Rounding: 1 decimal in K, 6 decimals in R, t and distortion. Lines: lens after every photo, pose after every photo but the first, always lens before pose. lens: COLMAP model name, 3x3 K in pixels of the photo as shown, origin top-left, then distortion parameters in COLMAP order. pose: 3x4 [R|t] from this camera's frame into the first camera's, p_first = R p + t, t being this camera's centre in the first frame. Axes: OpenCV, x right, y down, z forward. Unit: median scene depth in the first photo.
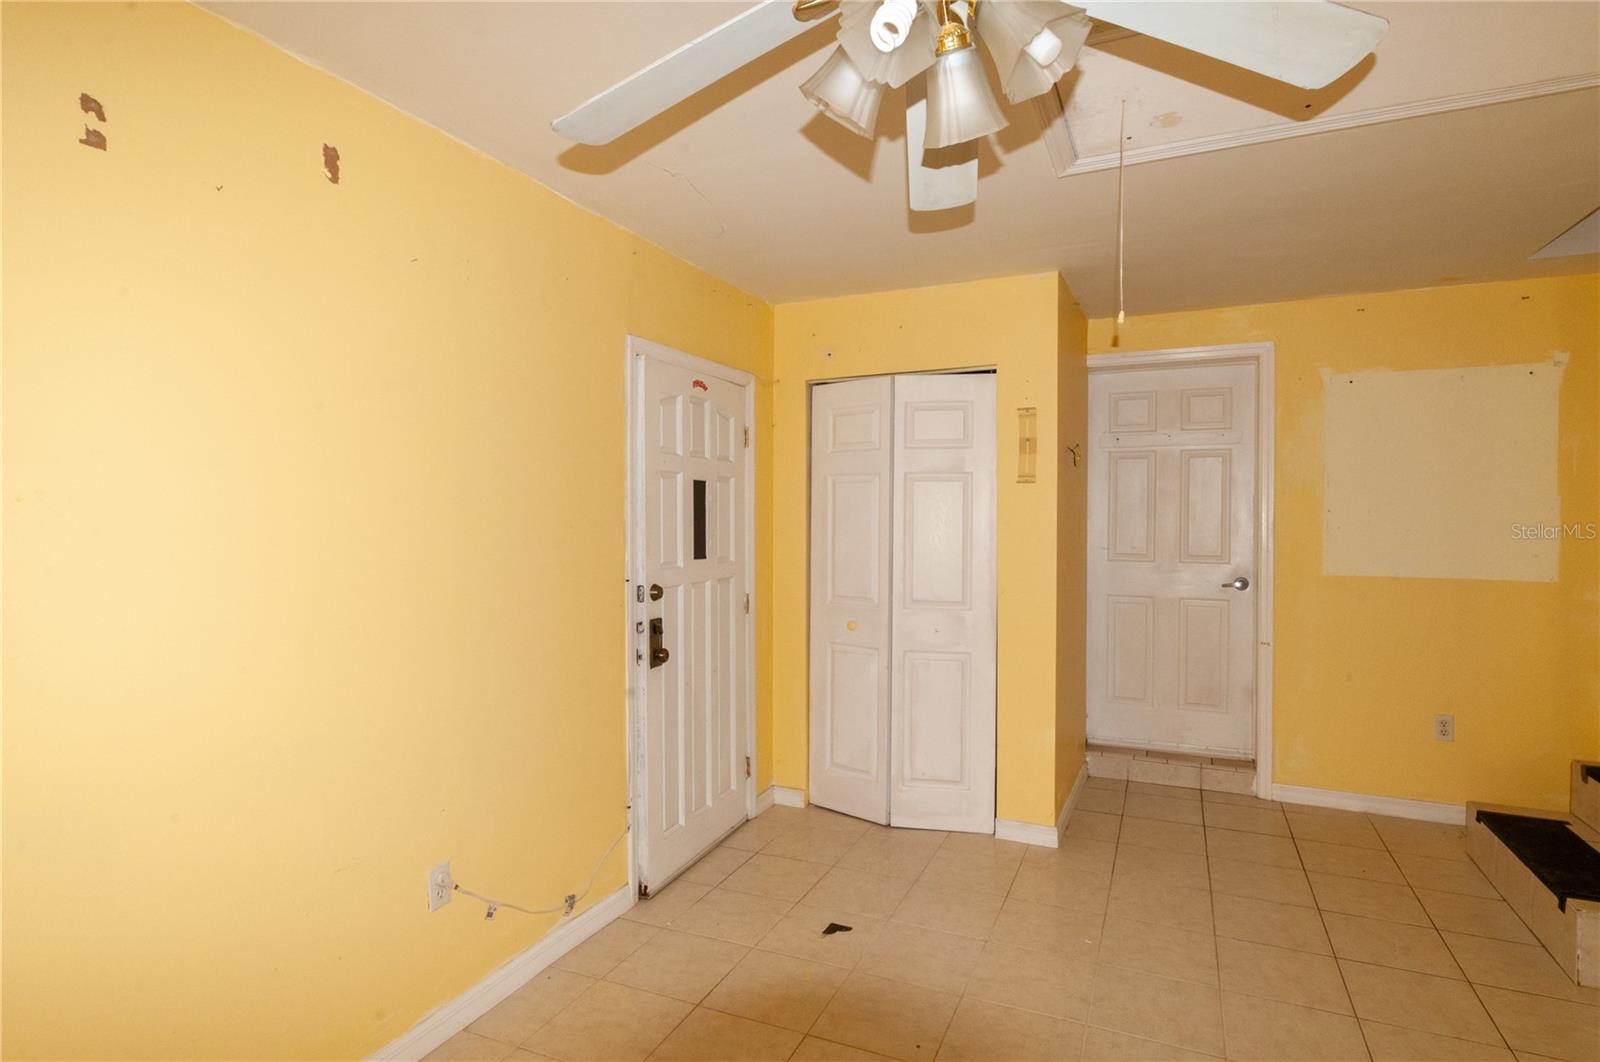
lens RADIAL K [[851.2, 0, 799.5], [0, 851.2, 528.0], [0, 0, 1]] dist [0.017730, -0.002353]
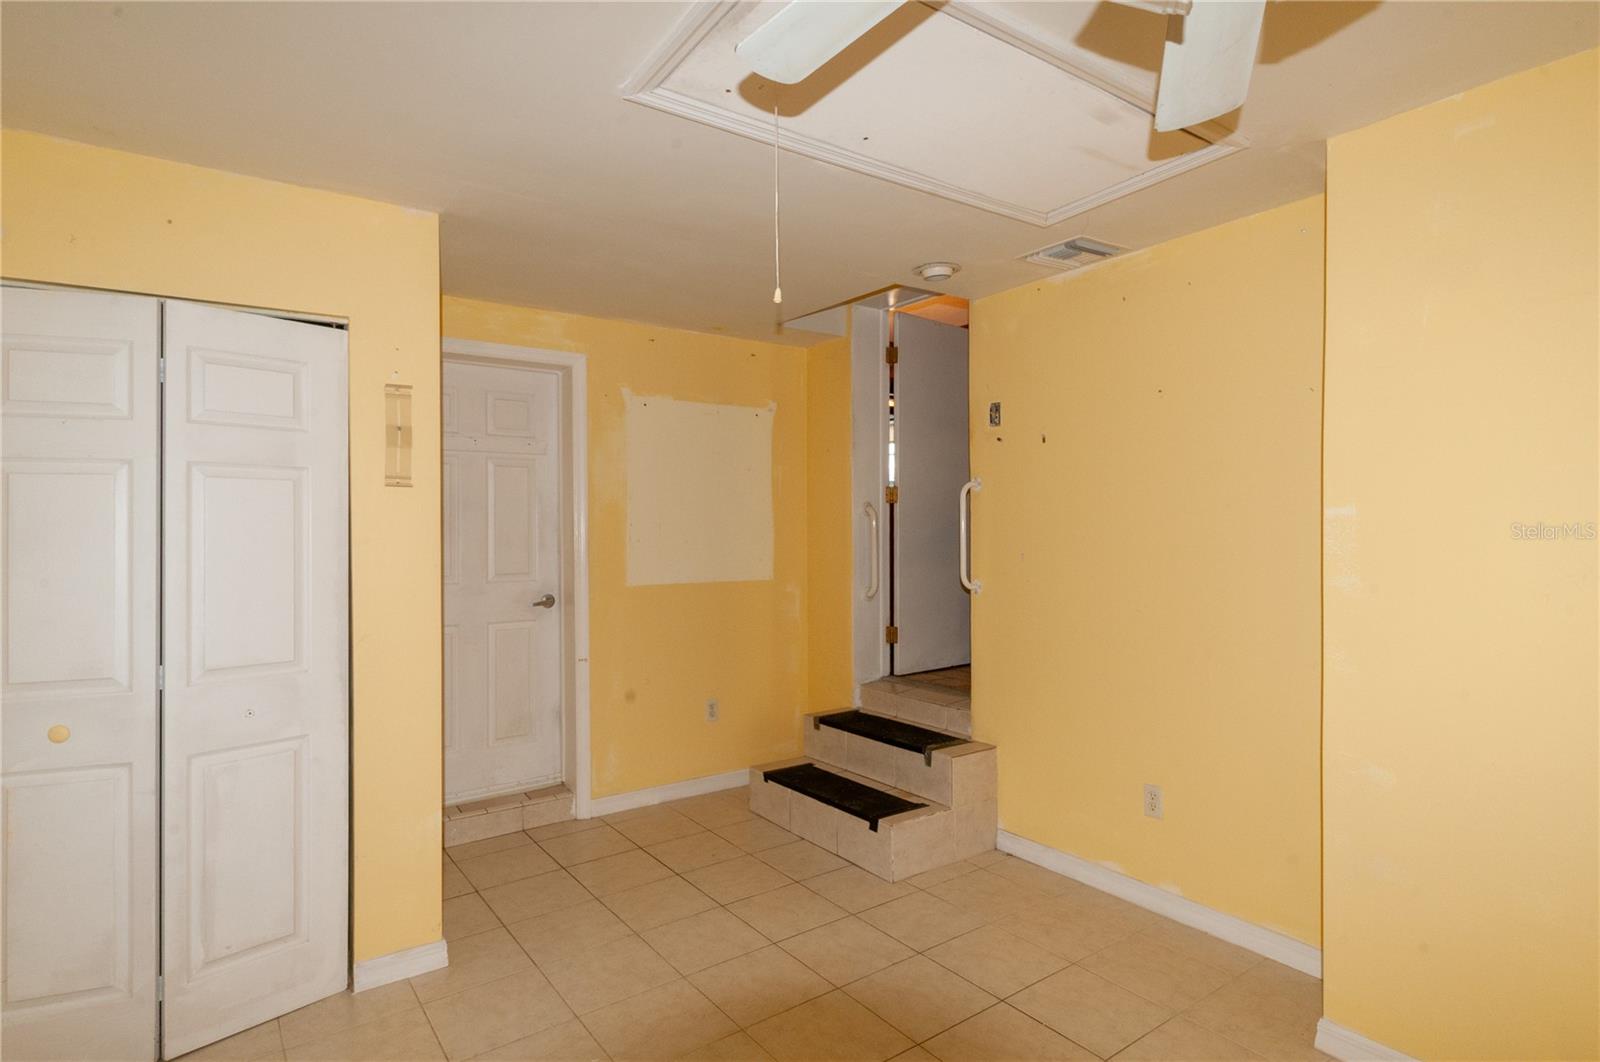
lens RADIAL K [[851.2, 0, 802.1], [0, 851.2, 526.1], [0, 0, 1]] dist [0.017730, -0.002353]
pose [[0.480517, -0.002230, 0.876982, -0.205652], [0.021774, 0.999719, -0.009388, -0.003966], [-0.876715, 0.023606, 0.480431, 0.325551]]
